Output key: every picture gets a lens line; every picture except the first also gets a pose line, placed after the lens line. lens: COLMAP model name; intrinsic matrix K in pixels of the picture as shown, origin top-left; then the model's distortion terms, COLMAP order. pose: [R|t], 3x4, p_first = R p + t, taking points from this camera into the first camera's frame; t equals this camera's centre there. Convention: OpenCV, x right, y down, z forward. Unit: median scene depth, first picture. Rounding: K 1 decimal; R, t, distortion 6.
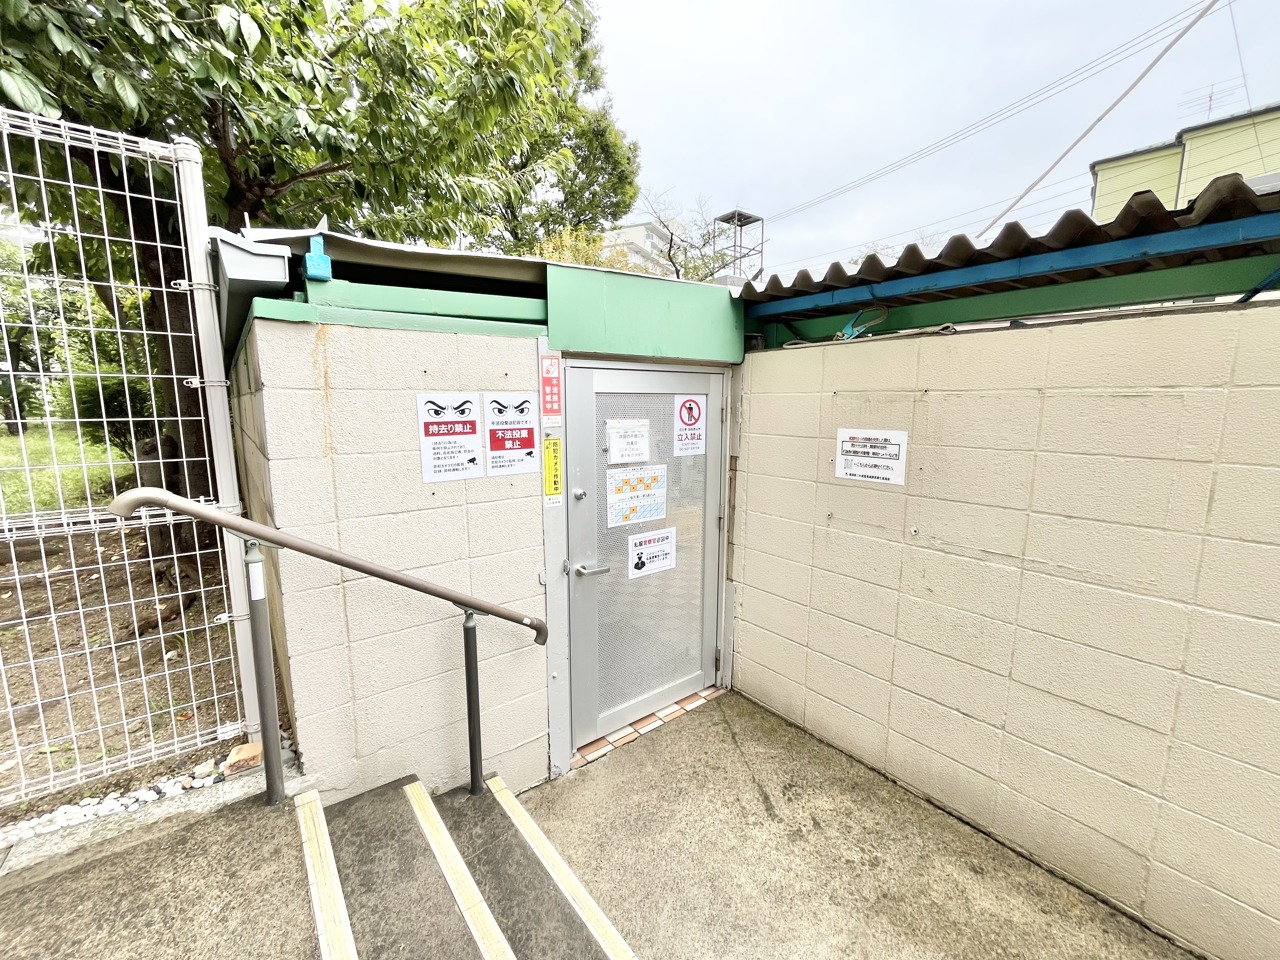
lens RADIAL K [[519.5, 0, 638.5], [0, 519.5, 475.4], [0, 0, 1]] dist [-0.003183, 0.000064]
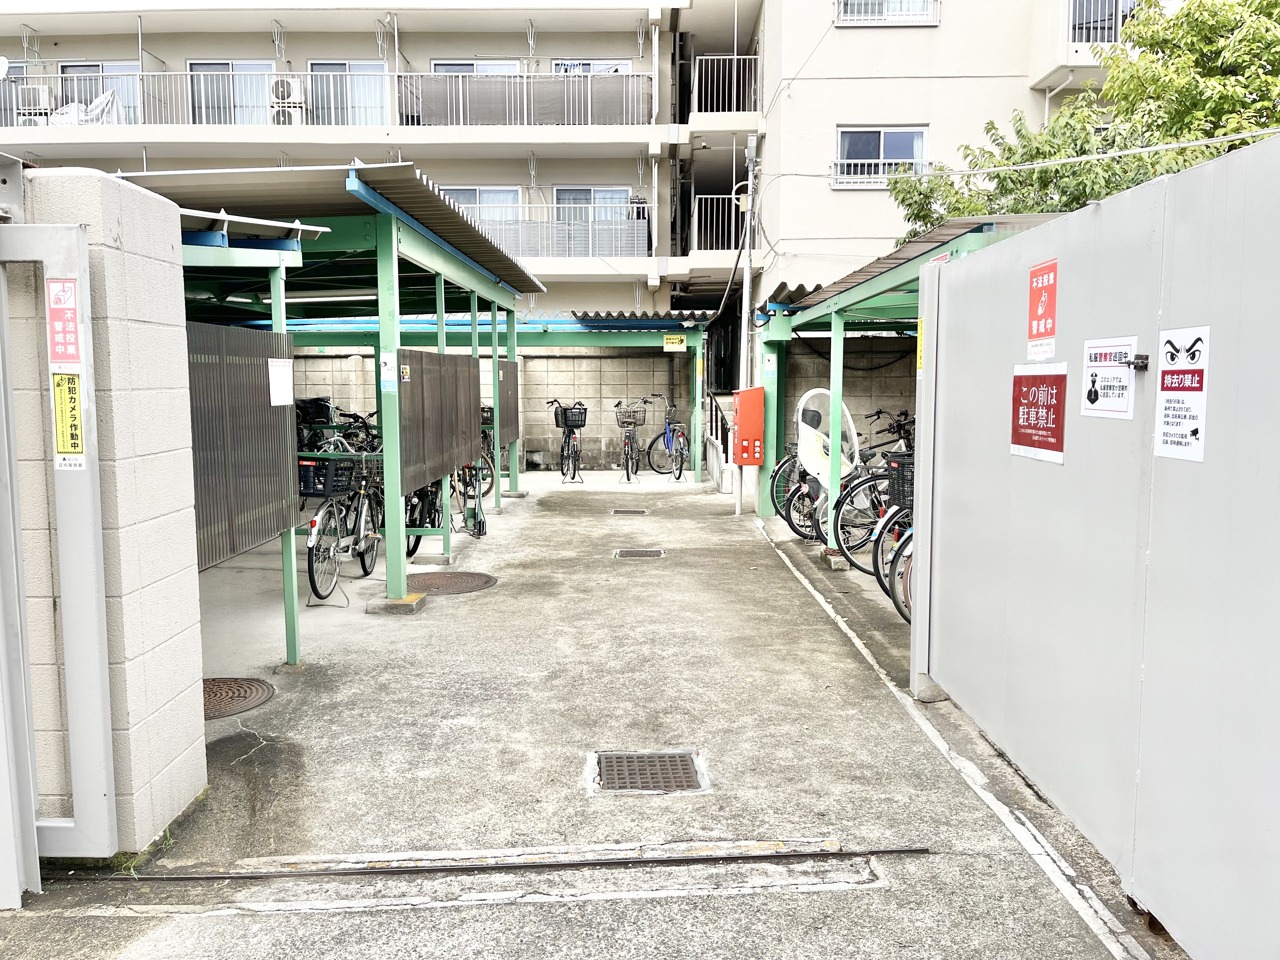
lens RADIAL K [[983.3, 0, 647.1], [0, 983.3, 473.2], [0, 0, 1]] dist [0.048387, -0.006651]
pose [[-0.614374, 0.083744, -0.784558, 1.059805], [-0.103804, 0.977130, 0.185587, -0.138268], [0.782157, 0.195460, -0.591630, 1.223096]]
